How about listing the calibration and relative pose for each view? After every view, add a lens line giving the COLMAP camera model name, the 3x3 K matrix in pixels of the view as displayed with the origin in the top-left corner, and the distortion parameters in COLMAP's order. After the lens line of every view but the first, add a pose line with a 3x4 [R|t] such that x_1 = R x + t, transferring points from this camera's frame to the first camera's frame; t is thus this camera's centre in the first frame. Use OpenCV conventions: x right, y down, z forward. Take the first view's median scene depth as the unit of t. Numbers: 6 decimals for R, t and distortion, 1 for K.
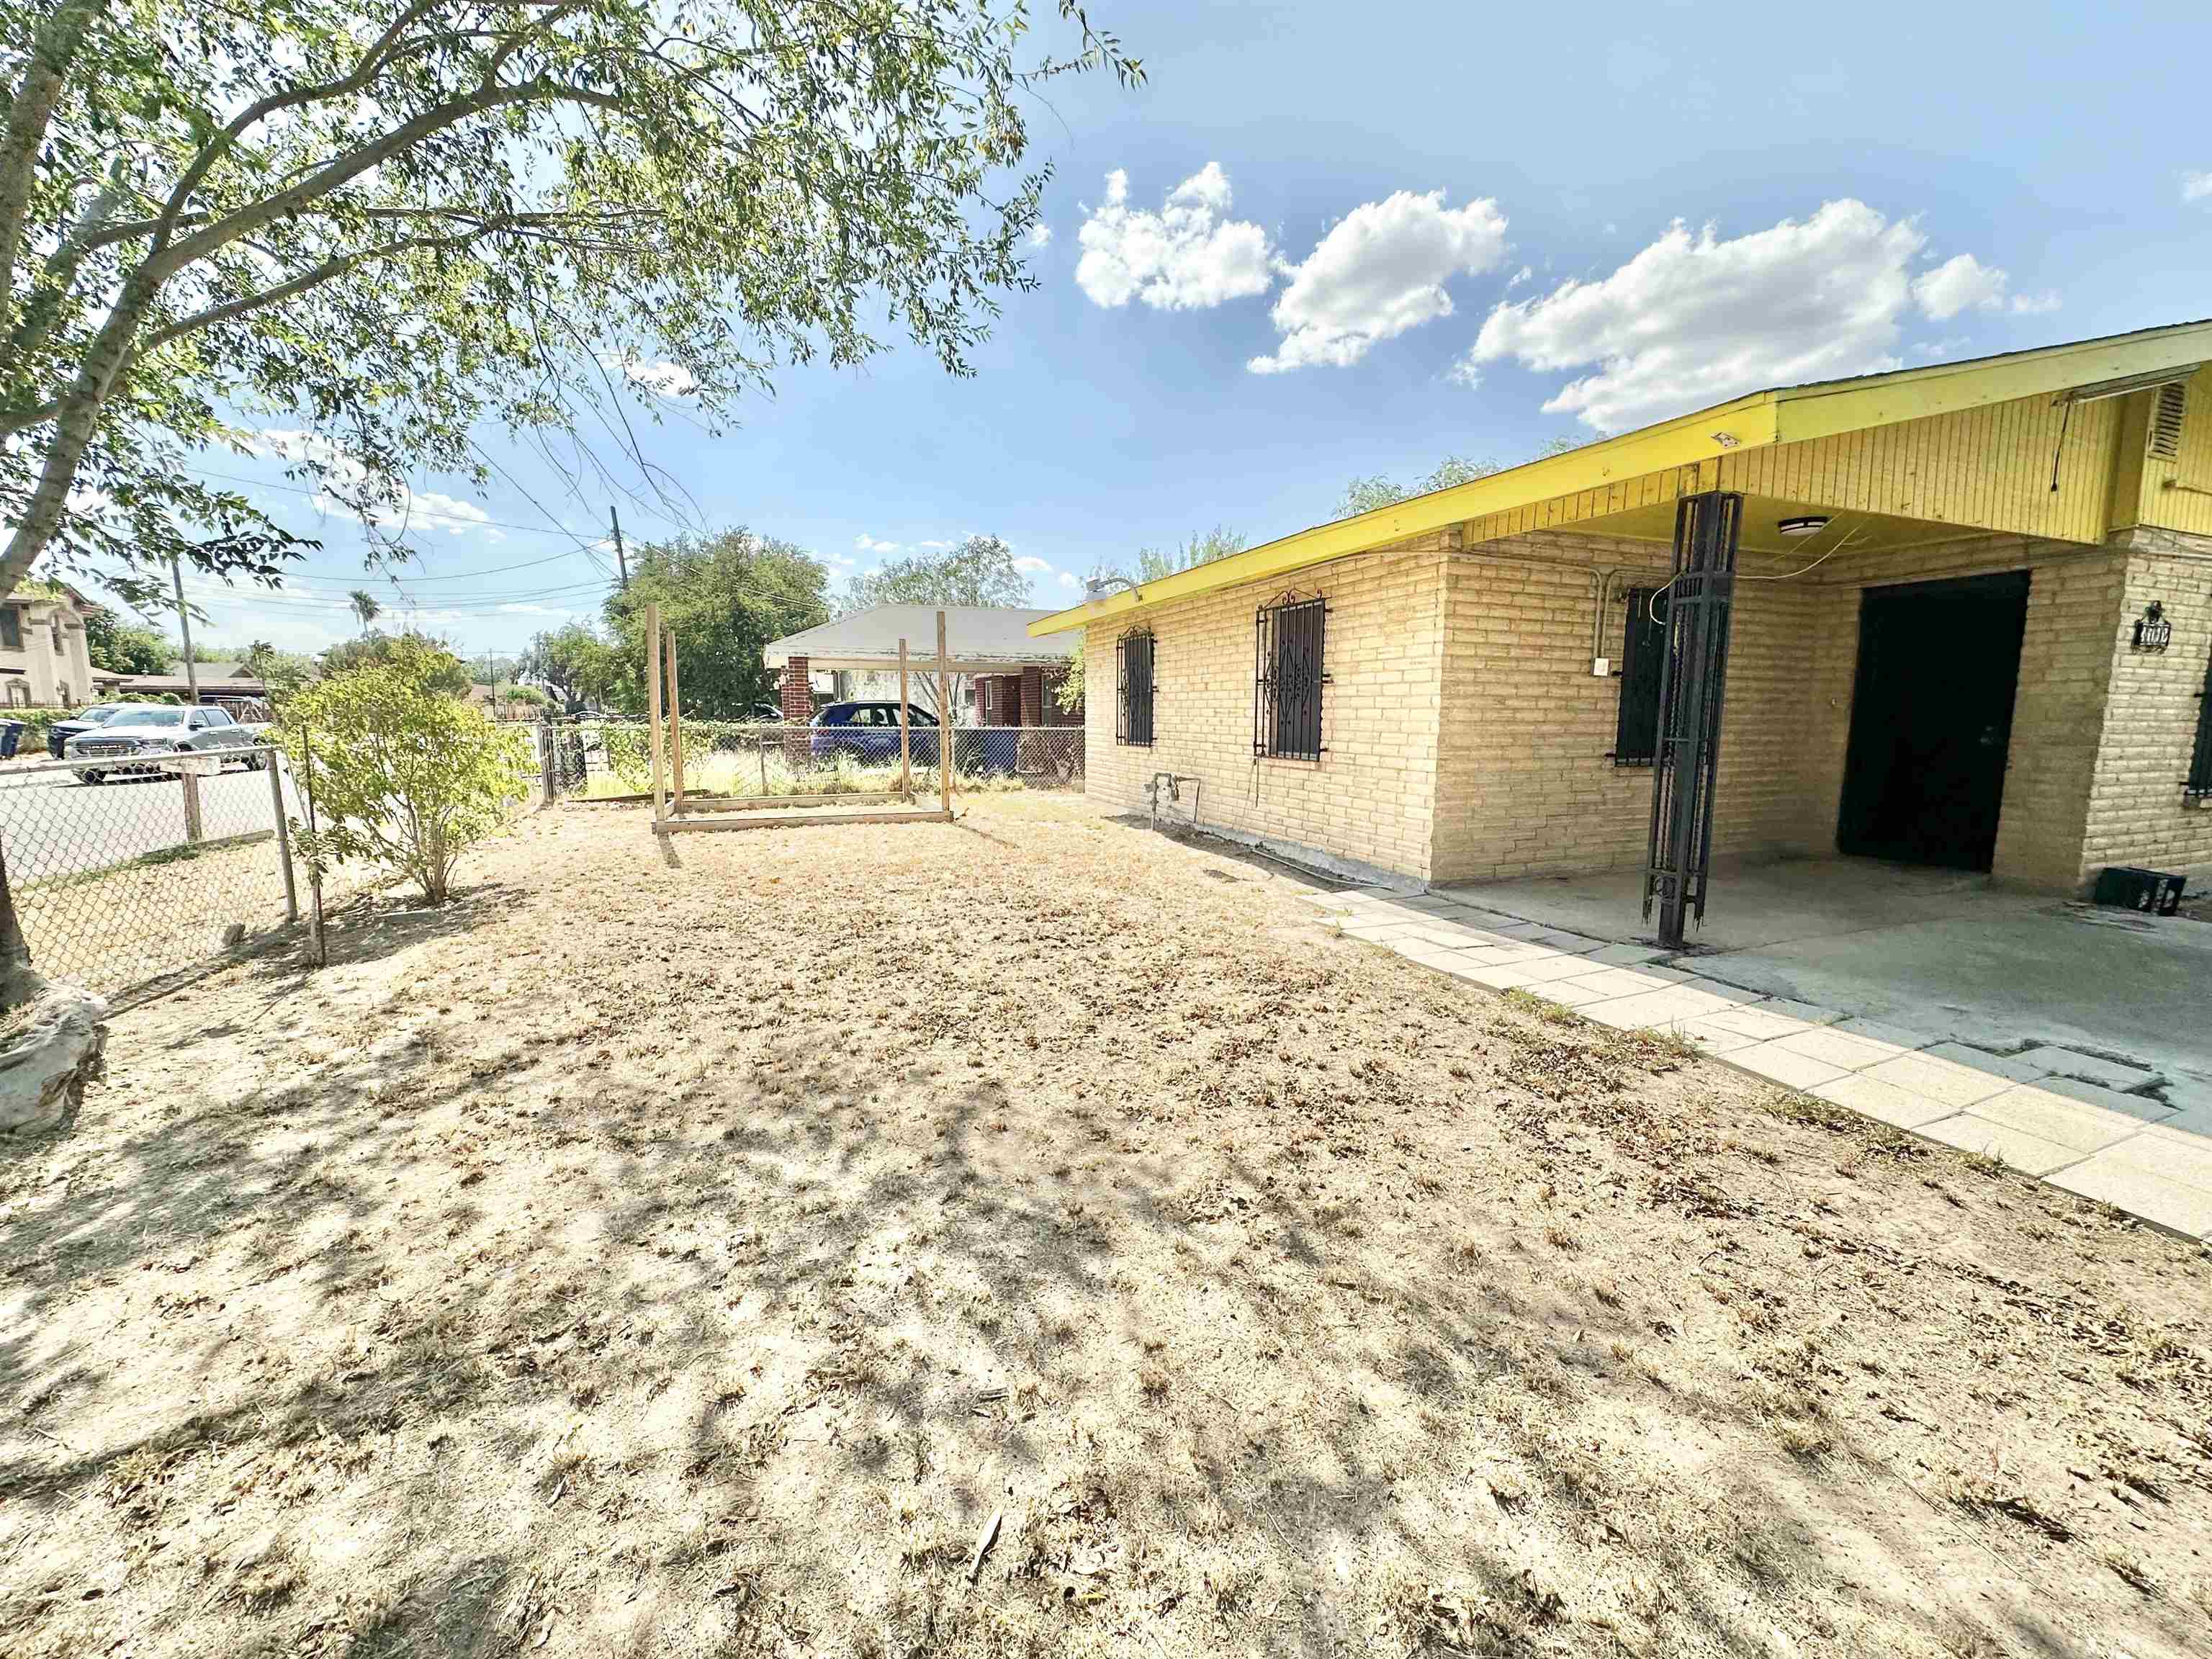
lens RADIAL K [[885.5, 0, 1095.2], [0, 885.5, 822.9], [0, 0, 1]] dist [-0.005639, 0.002018]
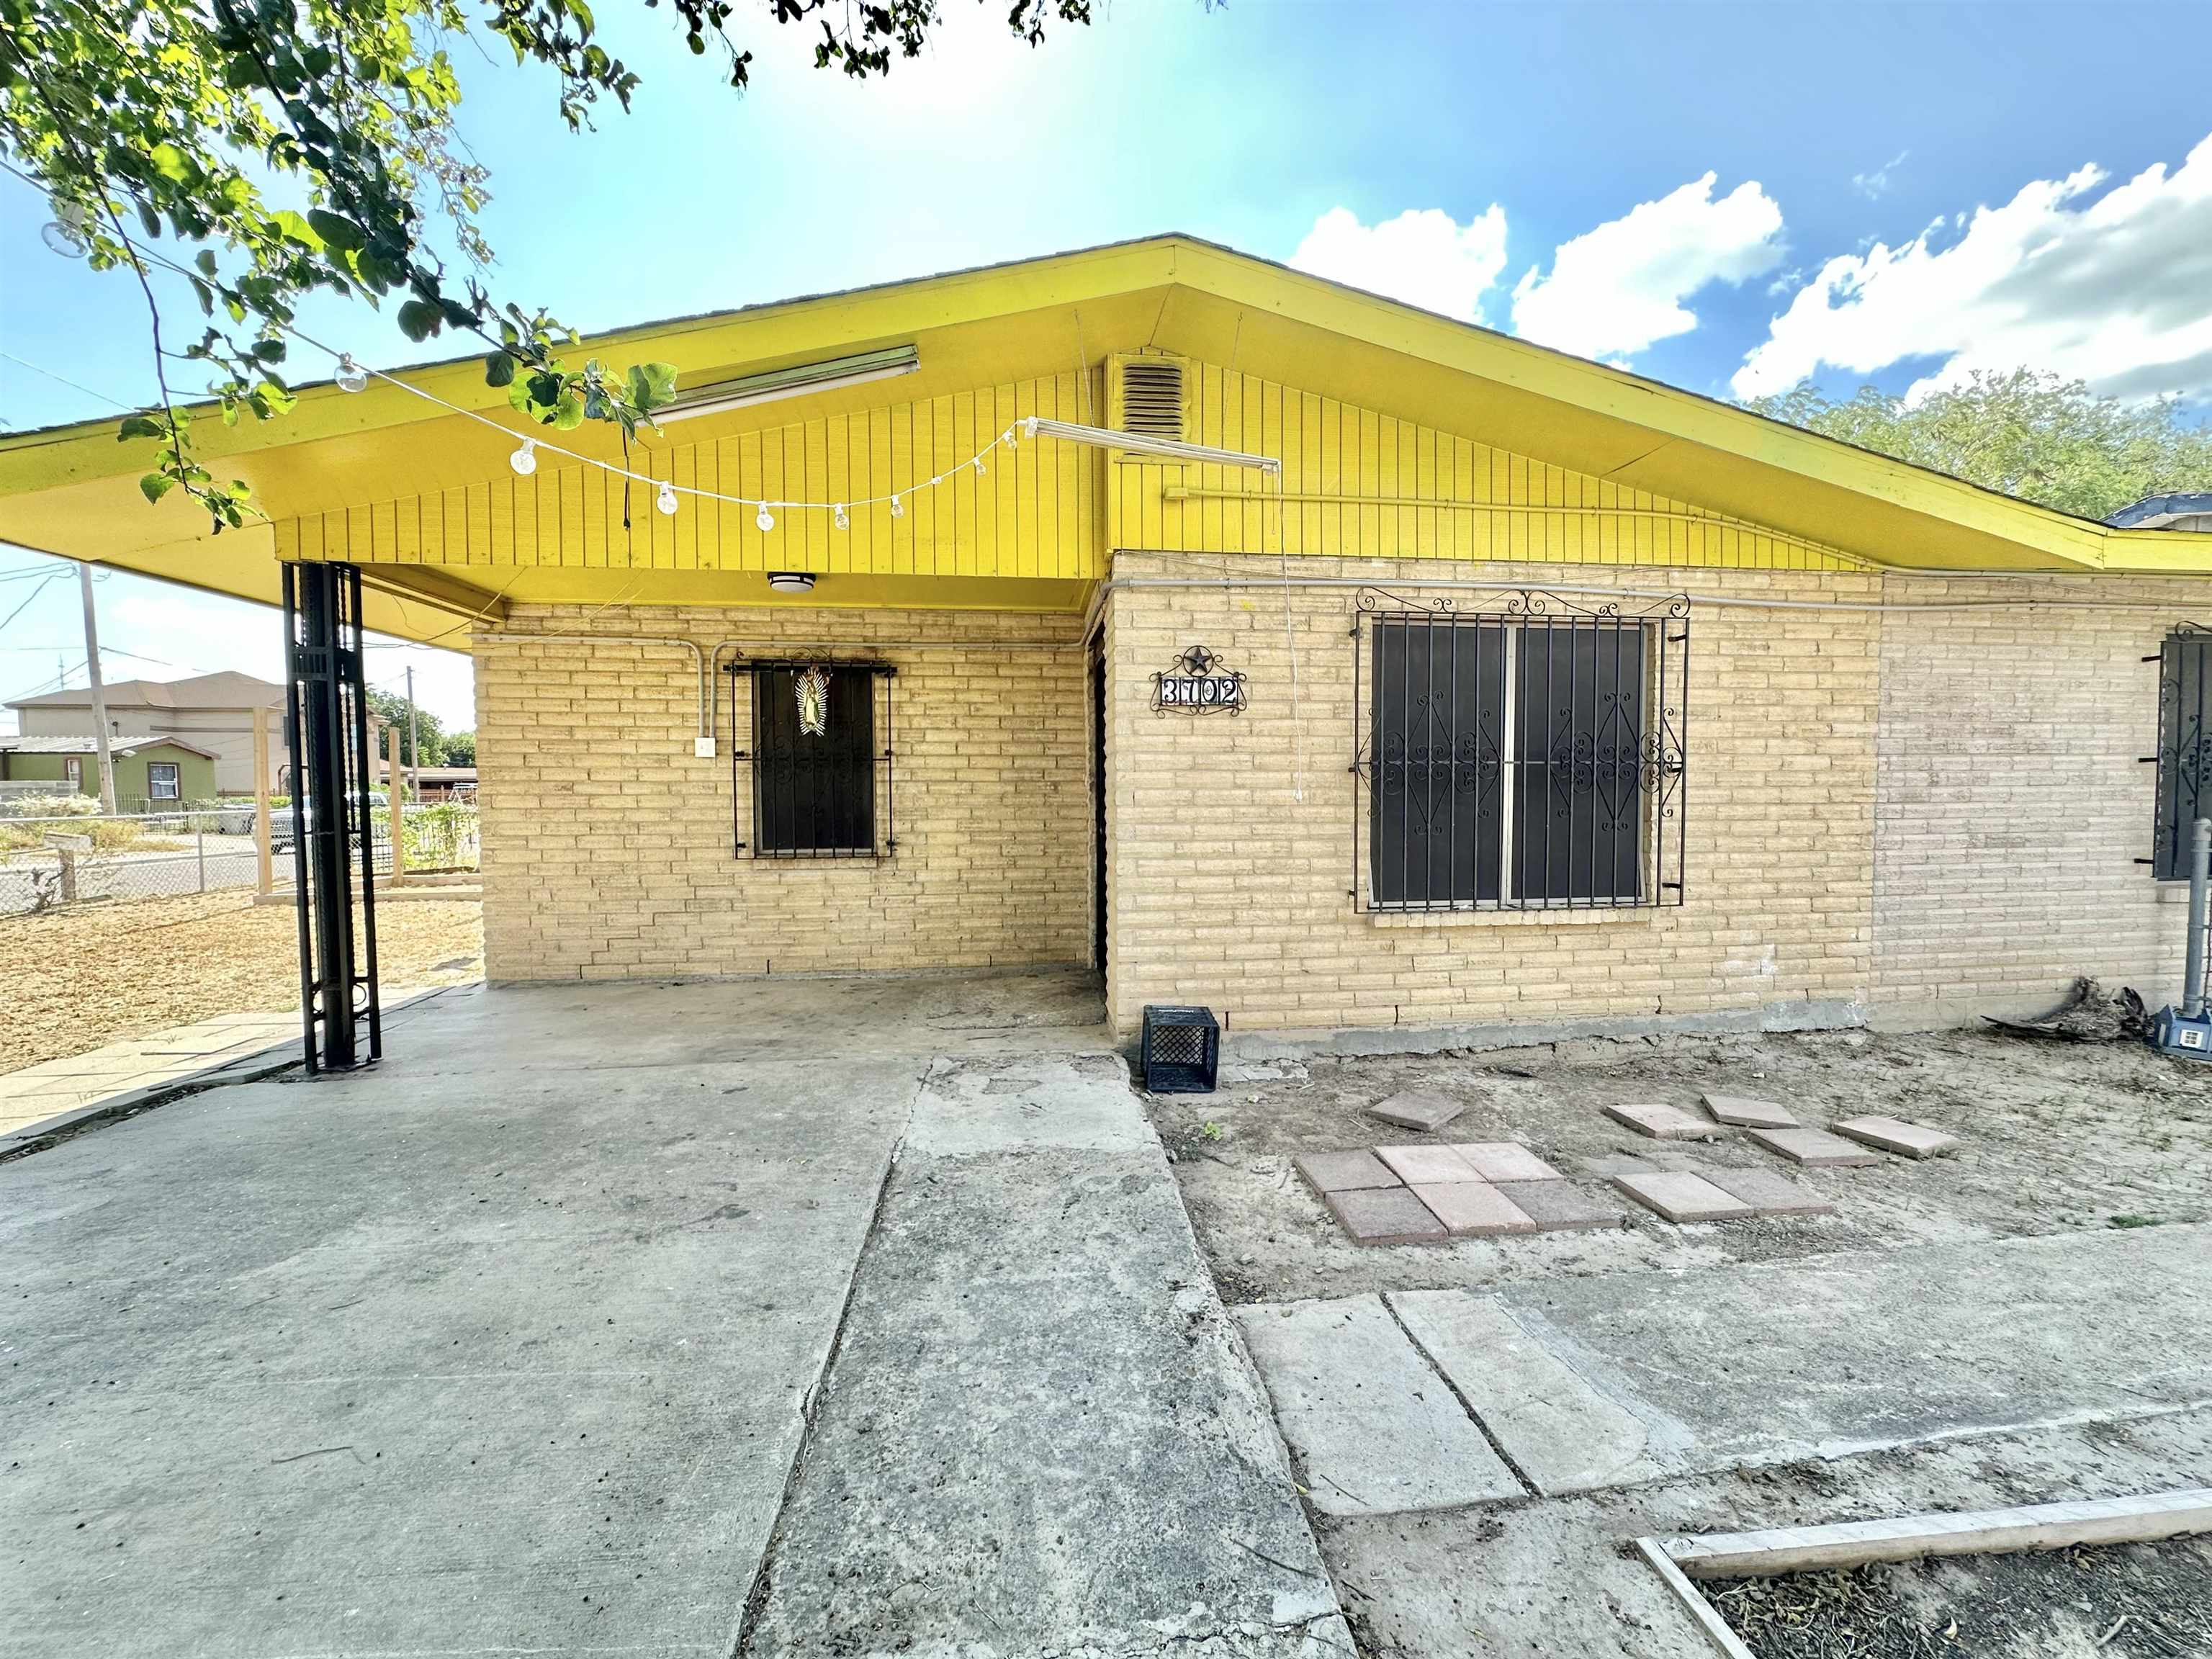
lens RADIAL K [[885.5, 0, 1104.9], [0, 885.5, 831.9], [0, 0, 1]] dist [-0.005639, 0.002018]
pose [[0.966598, 0.004692, -0.256254, 1.168144], [-0.019964, 0.998173, -0.057025, -0.047412], [0.255519, 0.060236, 0.964926, 0.239989]]
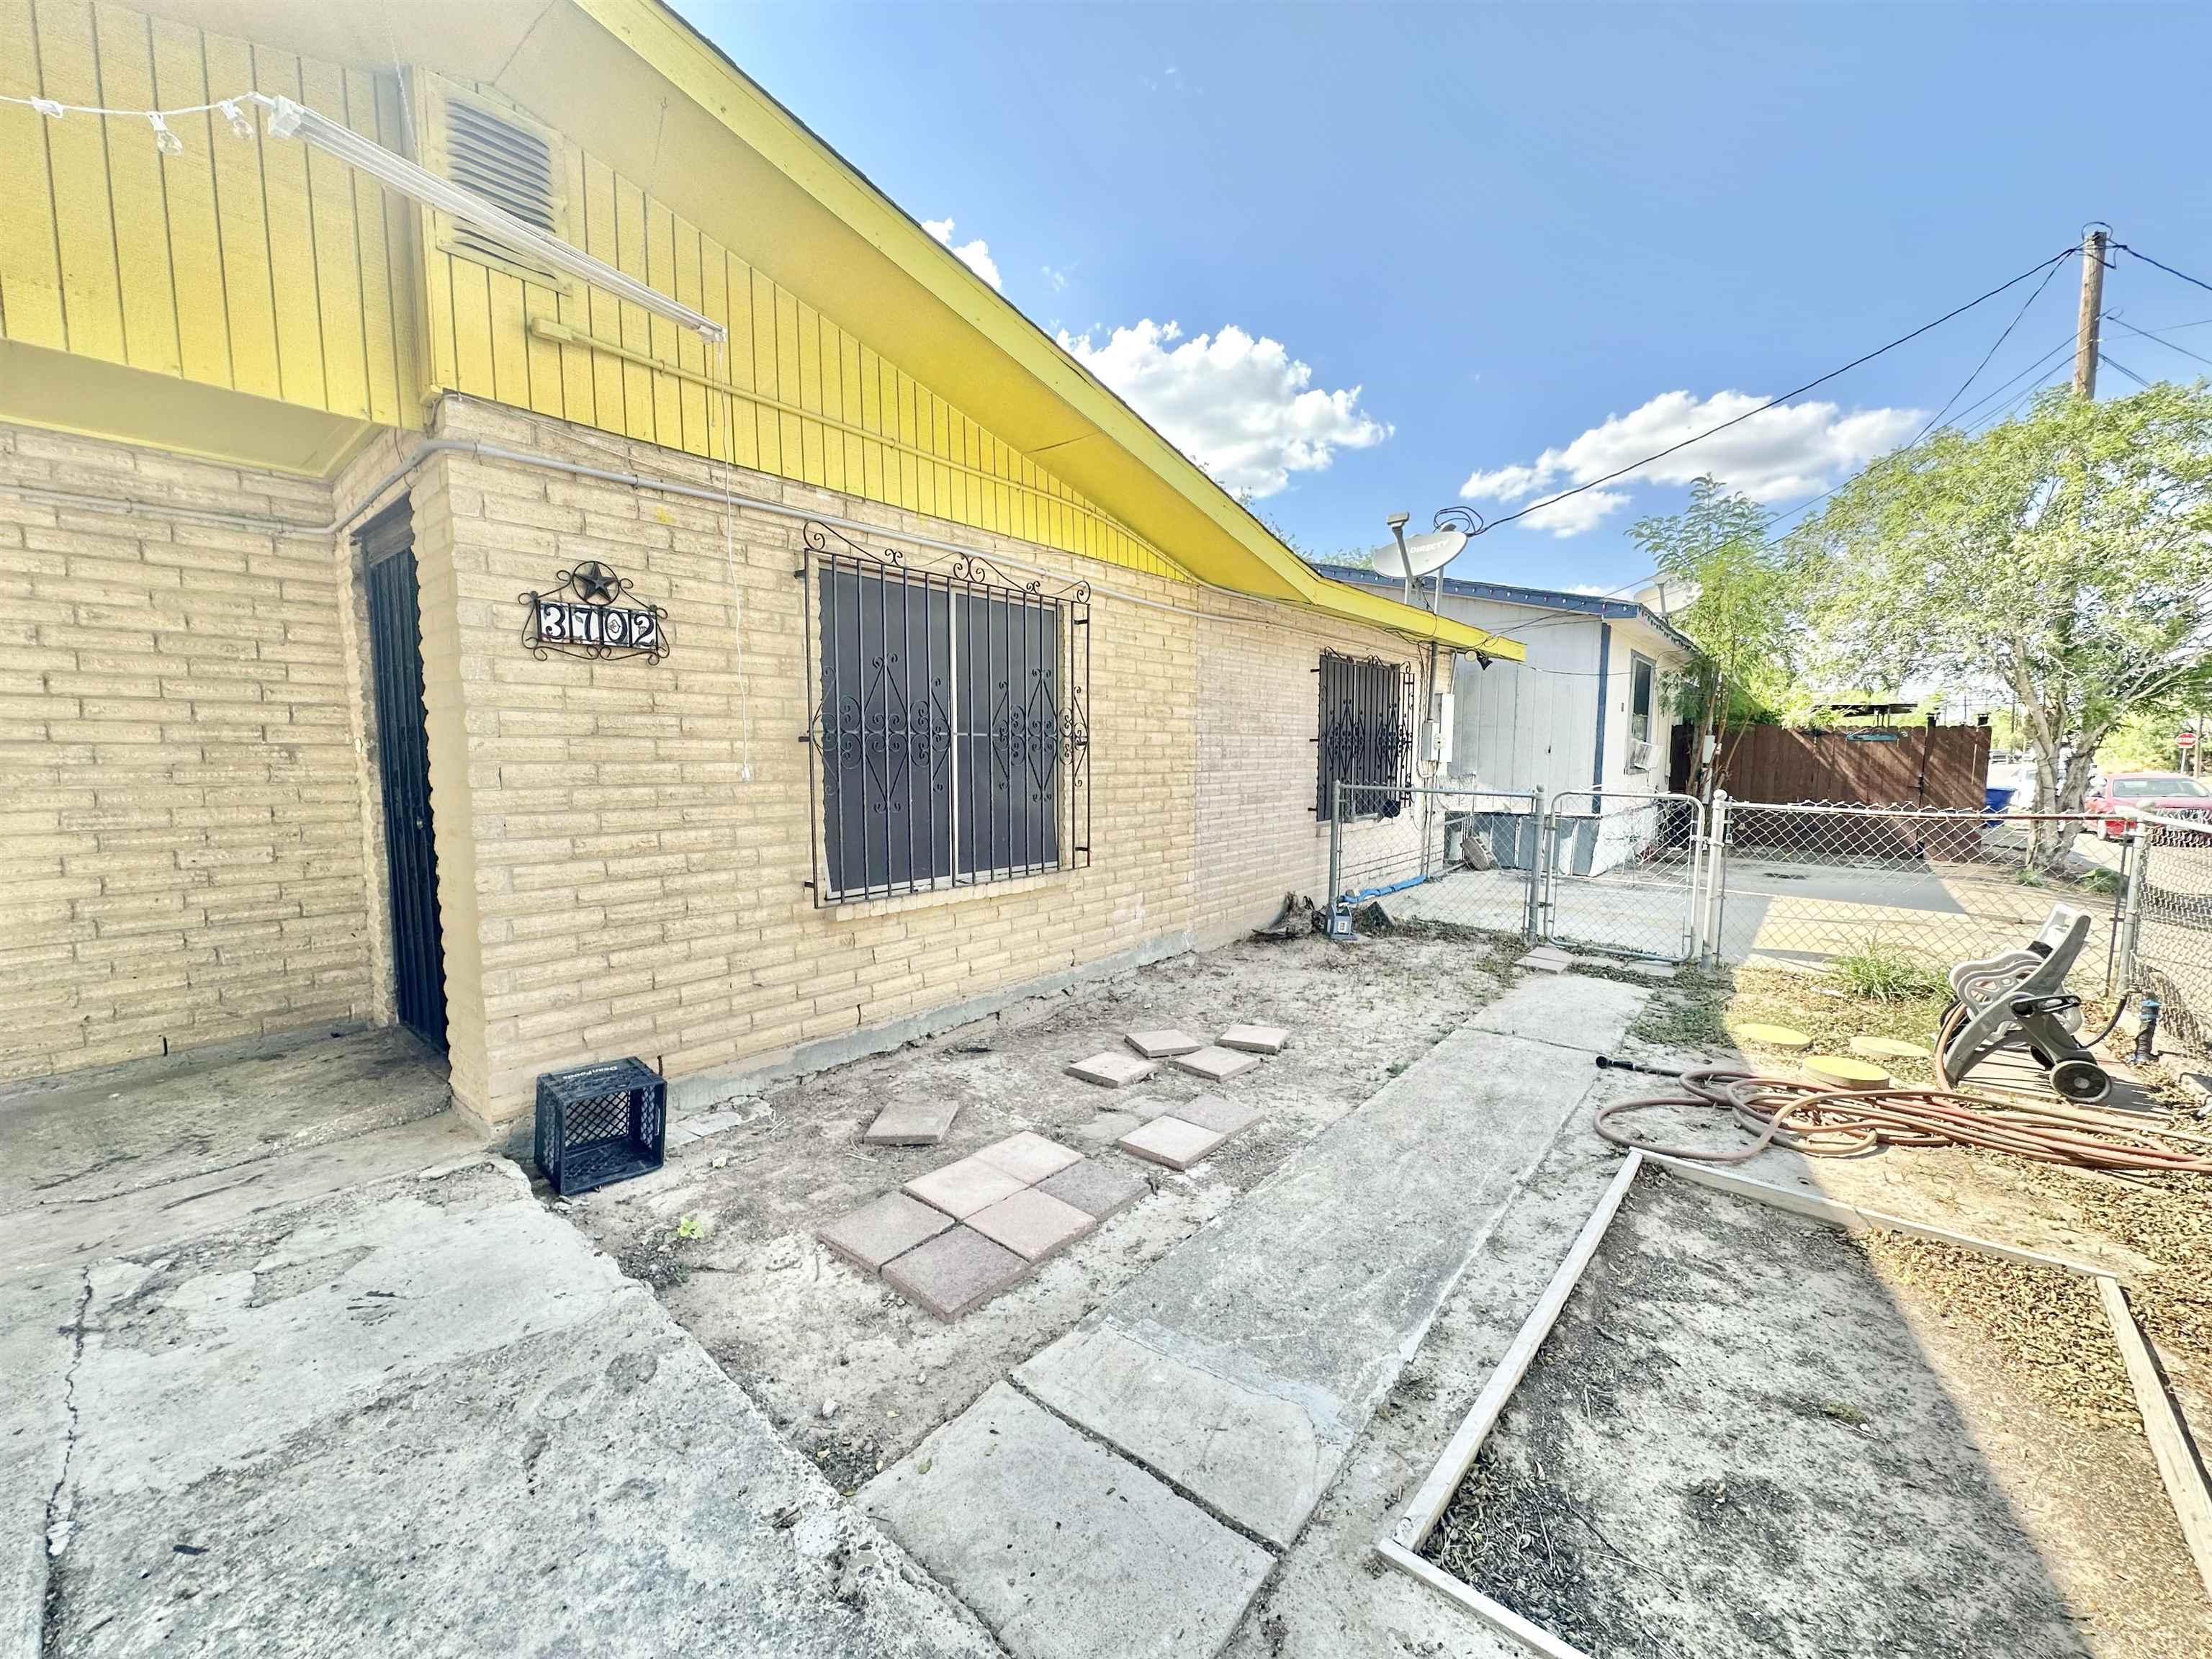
lens RADIAL K [[885.5, 0, 1108.2], [0, 885.5, 831.9], [0, 0, 1]] dist [-0.005639, 0.002018]
pose [[0.878224, -0.042418, 0.476364, 1.074763], [0.048553, 0.998820, -0.000572, -0.067886], [-0.475778, 0.023631, 0.879248, 0.347278]]
